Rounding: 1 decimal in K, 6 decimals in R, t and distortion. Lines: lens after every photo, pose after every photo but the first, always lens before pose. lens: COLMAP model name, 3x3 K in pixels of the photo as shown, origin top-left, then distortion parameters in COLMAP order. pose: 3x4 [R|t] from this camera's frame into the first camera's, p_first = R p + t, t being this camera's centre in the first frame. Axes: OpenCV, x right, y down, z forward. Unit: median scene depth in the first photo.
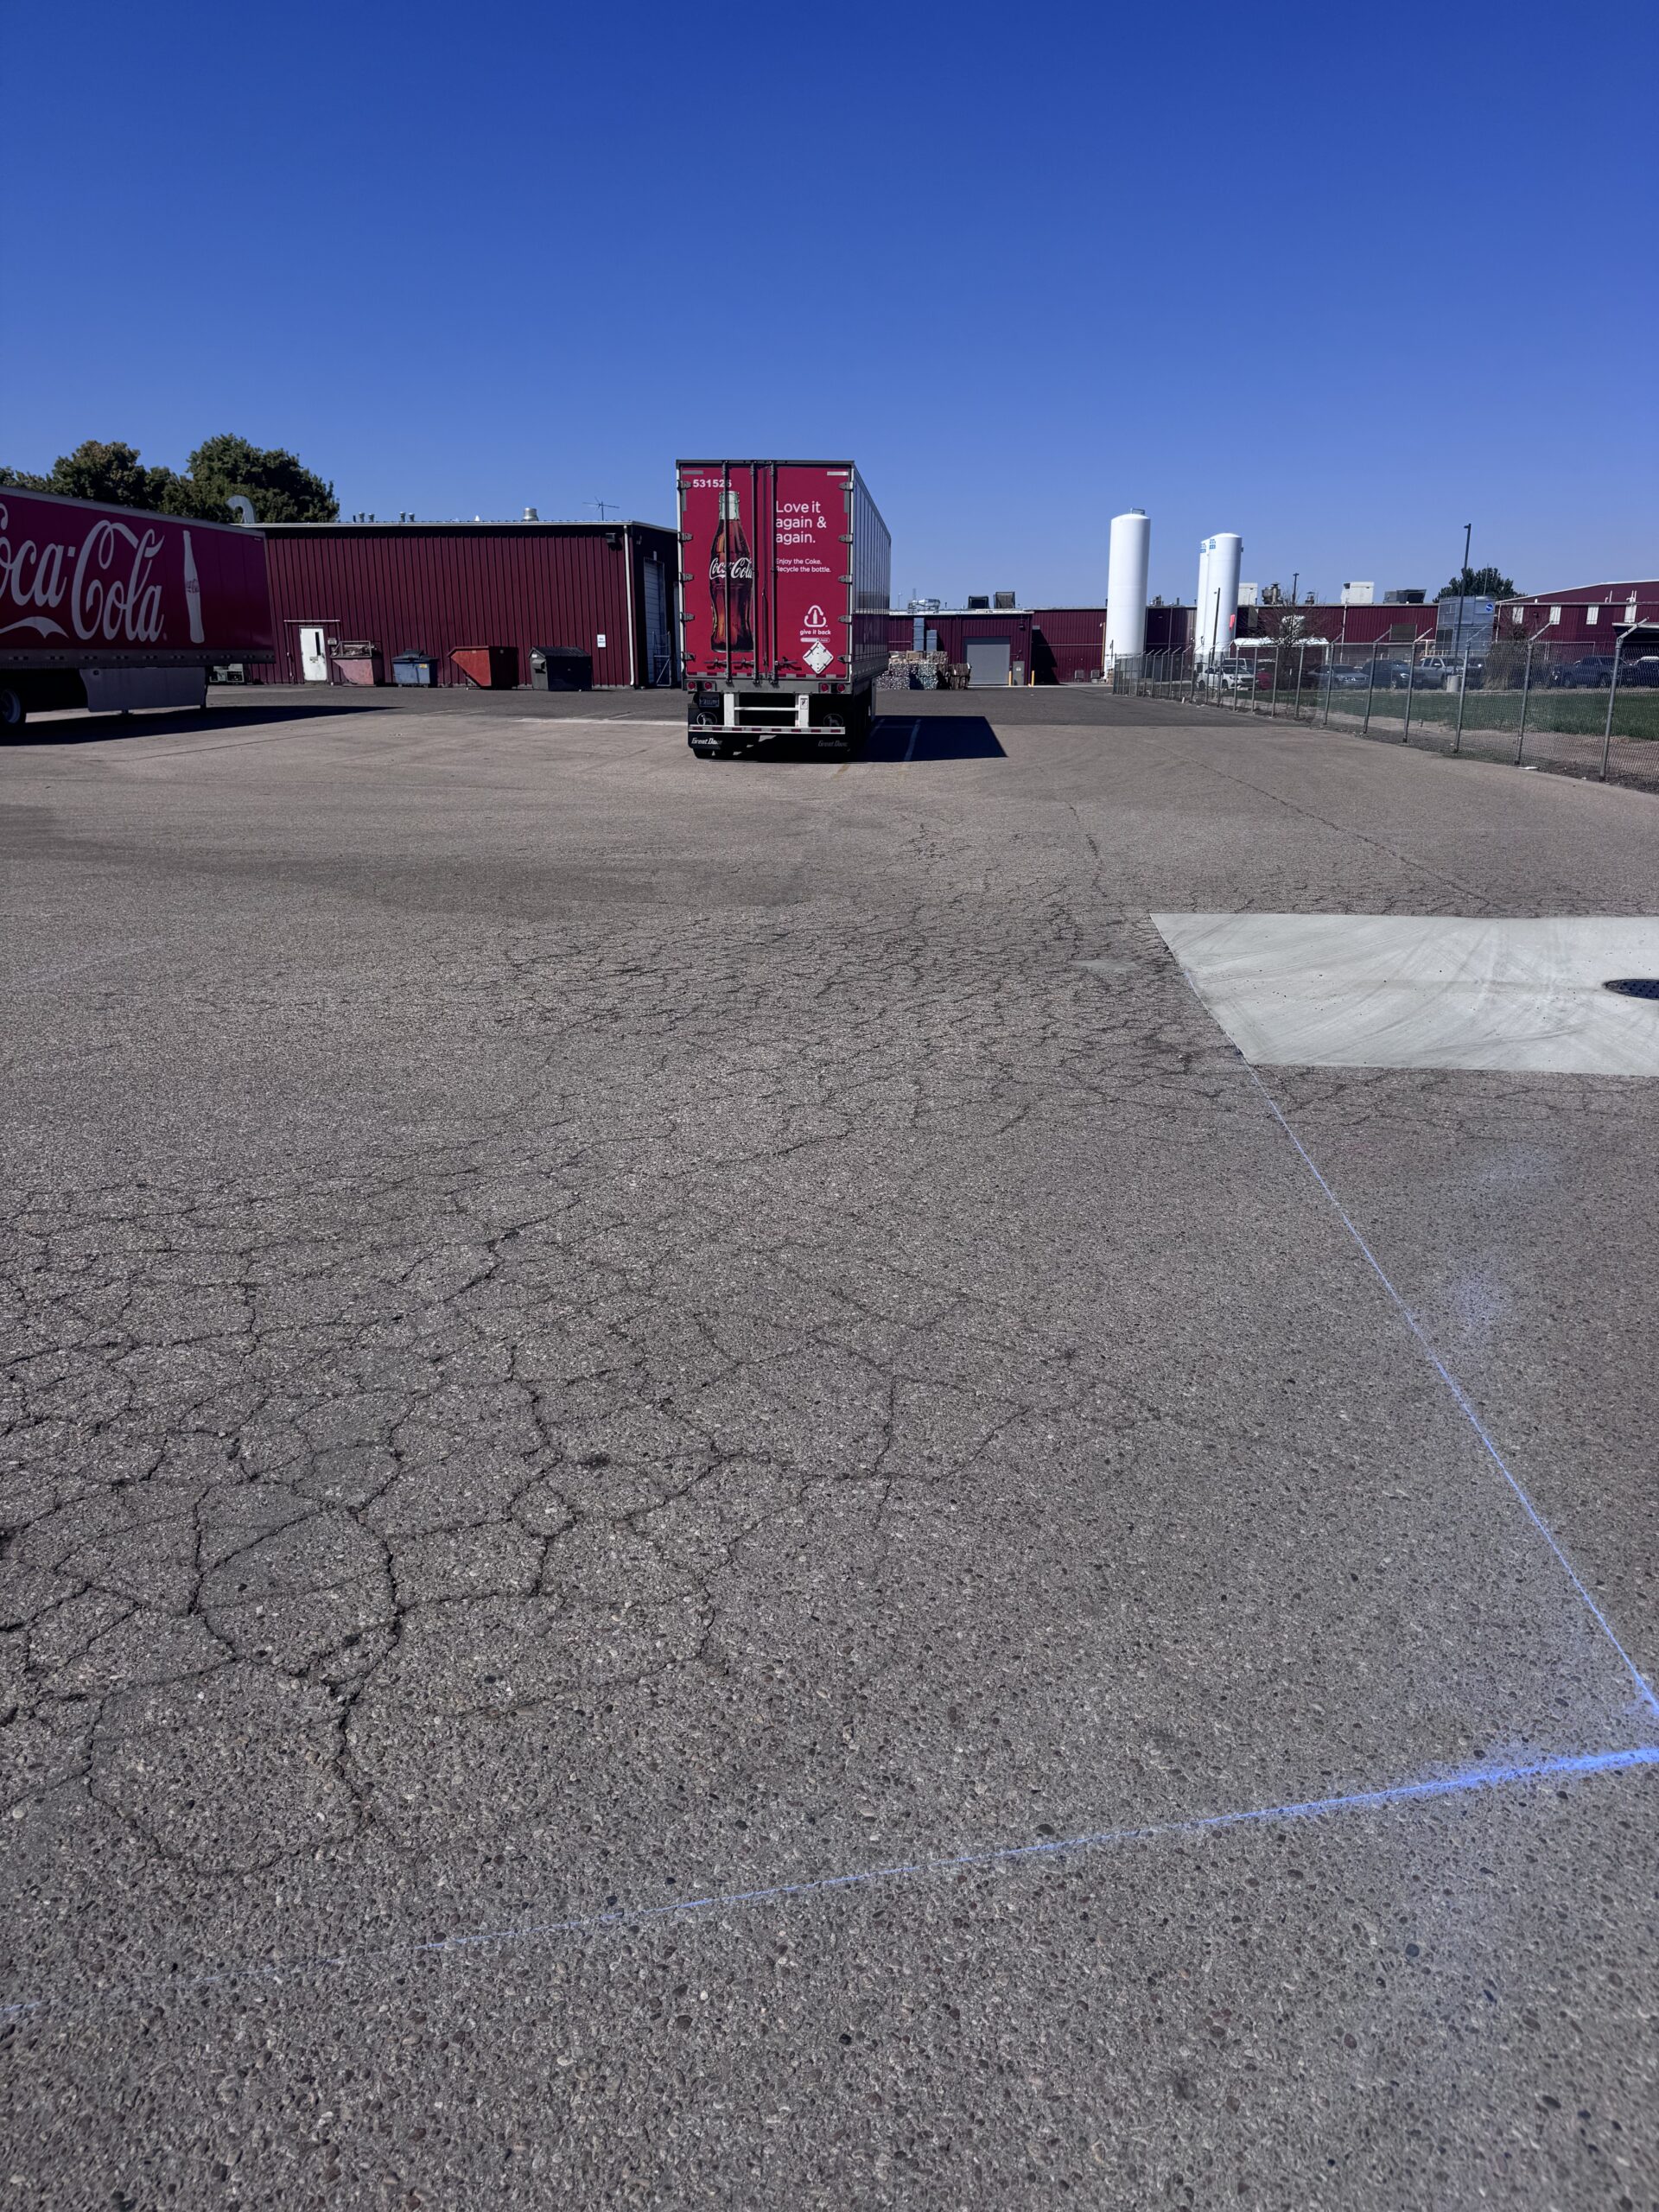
lens RADIAL K [[1533.6, 0, 826.7], [0, 1533.6, 1174.6], [0, 0, 1]] dist [-0.003251, -0.007059]
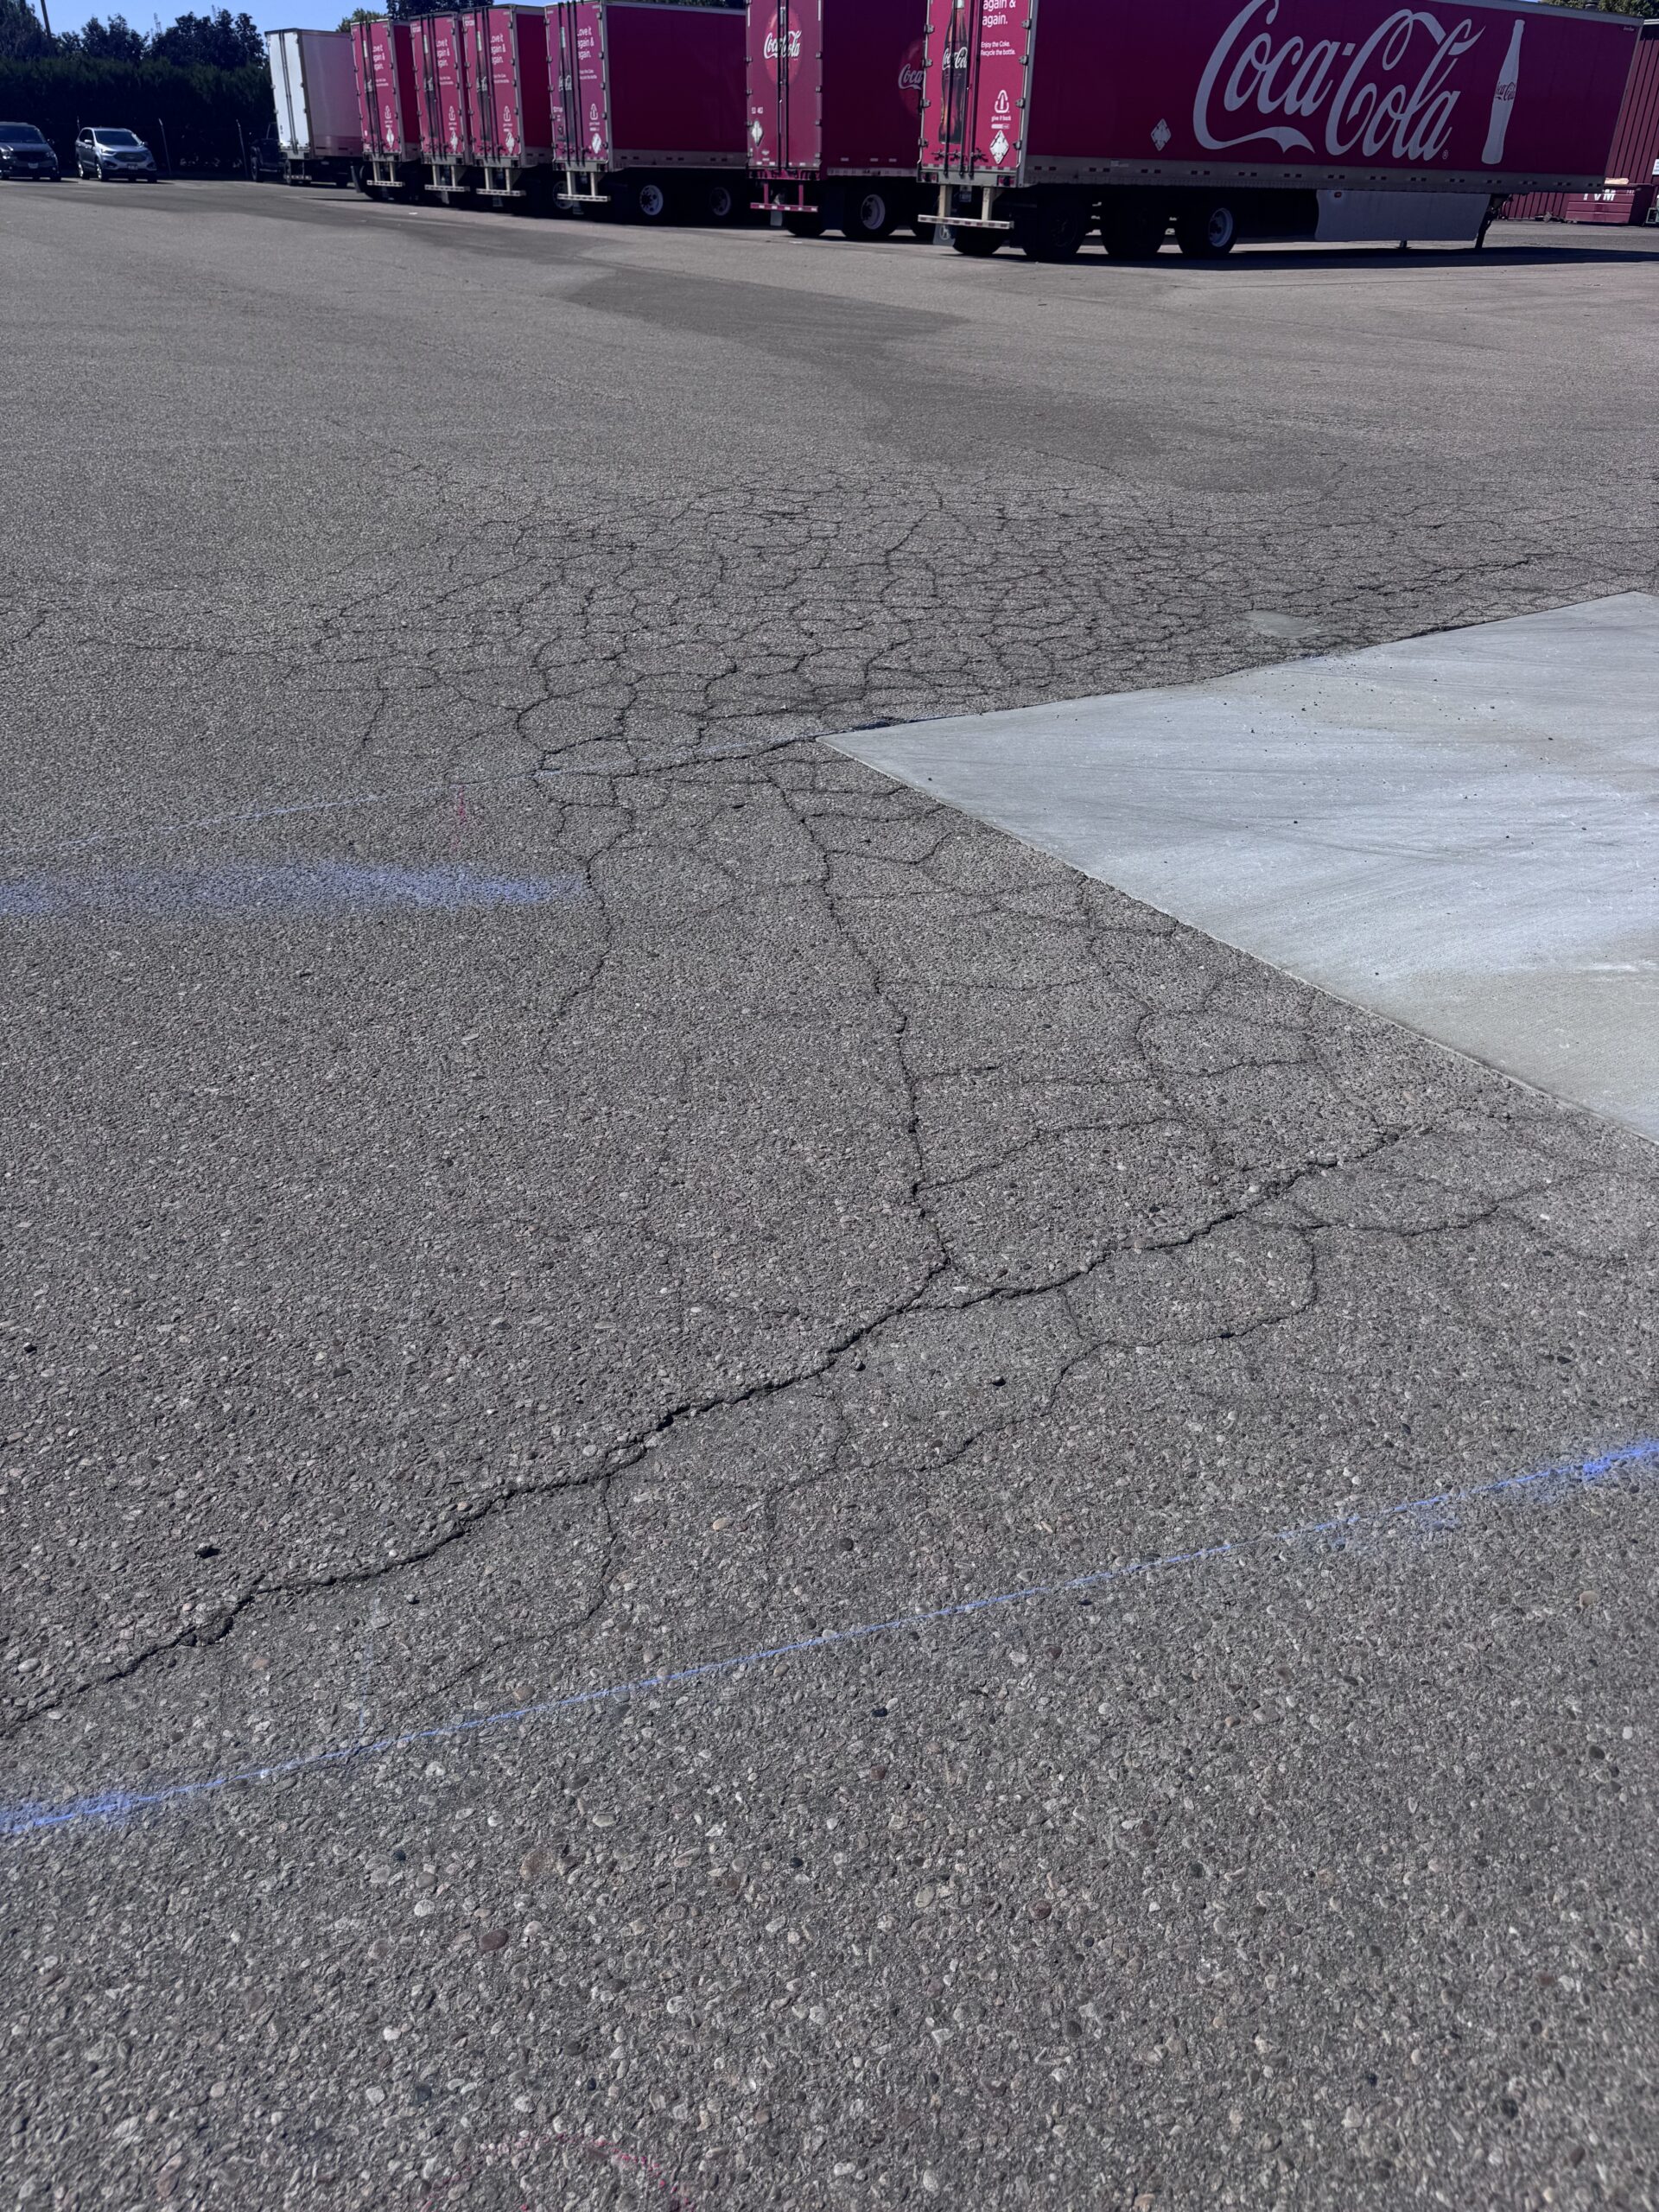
lens RADIAL K [[1558.9, 0, 829.5], [0, 1558.9, 1106.0], [0, 0, 1]] dist [0.000001, 0.002238]
pose [[0.640990, 0.409742, -0.649032, 0.184464], [-0.270096, 0.911918, 0.308955, -0.031581], [0.718456, -0.022736, 0.695200, 0.105776]]
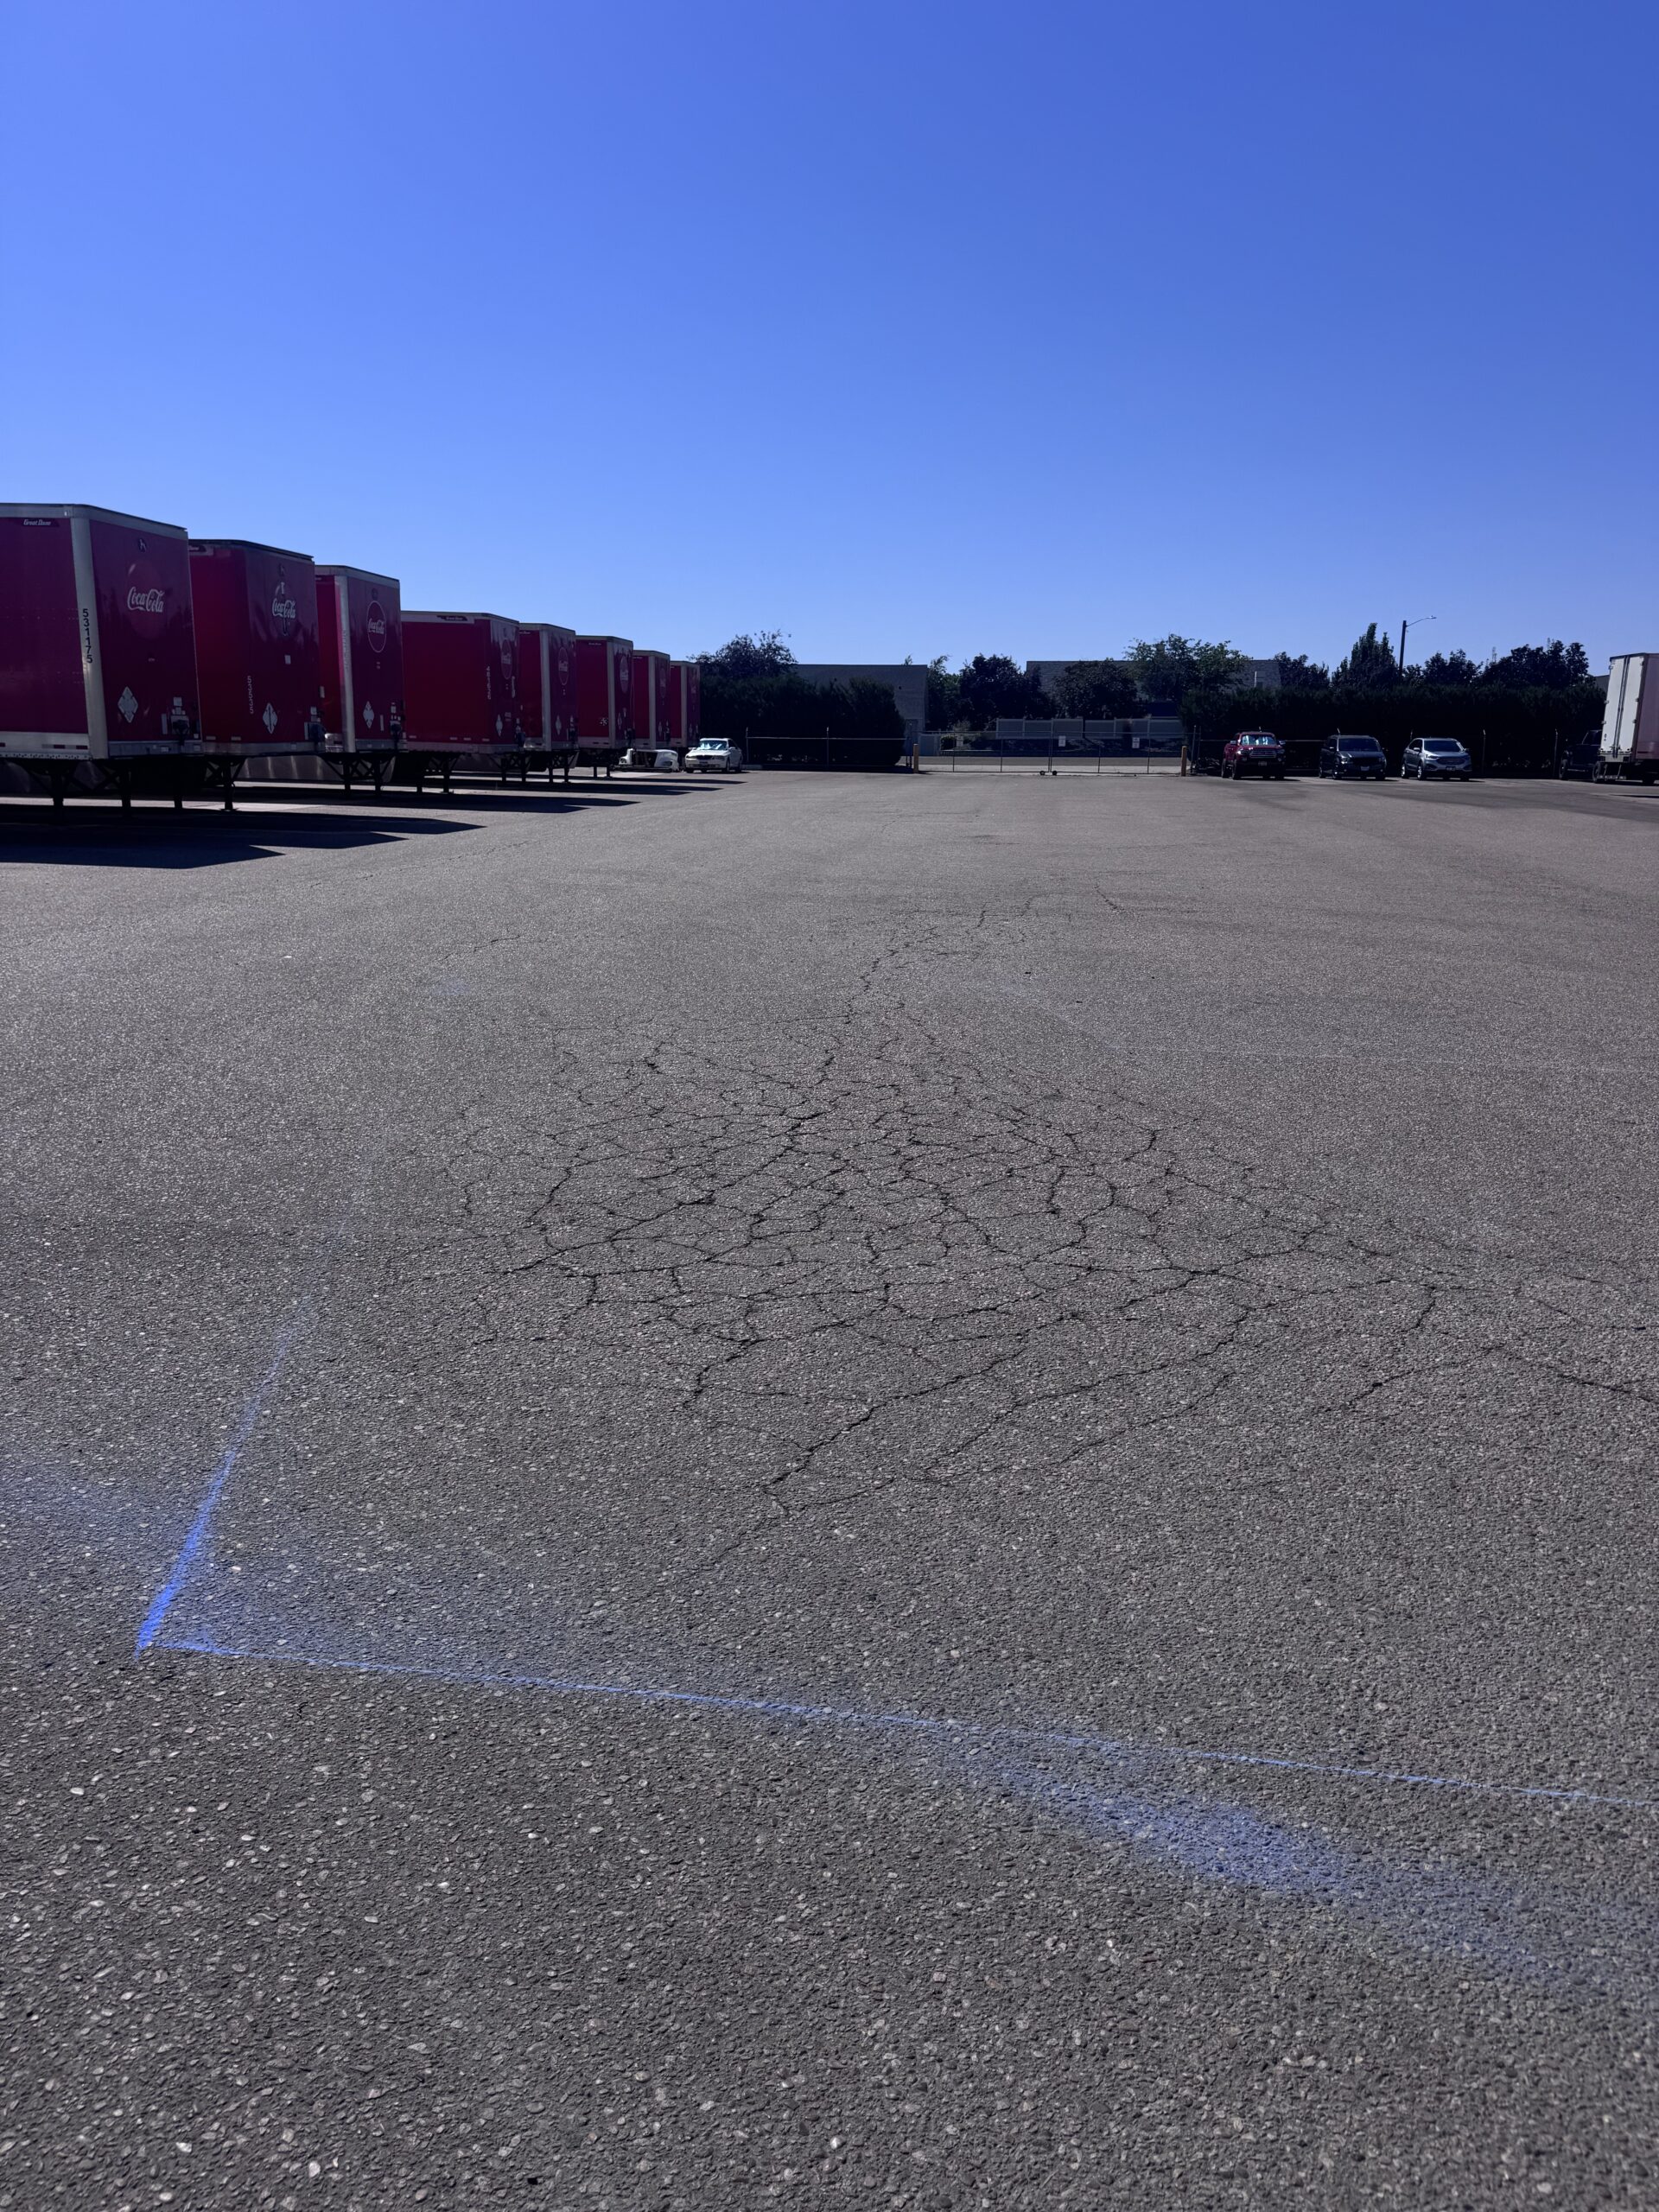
lens RADIAL K [[1580.1, 0, 831.2], [0, 1580.1, 1041.3], [0, 0, 1]] dist [-0.000546, -0.003807]
pose [[-0.019313, 0.189242, -0.981740, 0.125787], [-0.335708, 0.923689, 0.184656, -0.033636], [0.941768, 0.333144, 0.045691, 0.098685]]
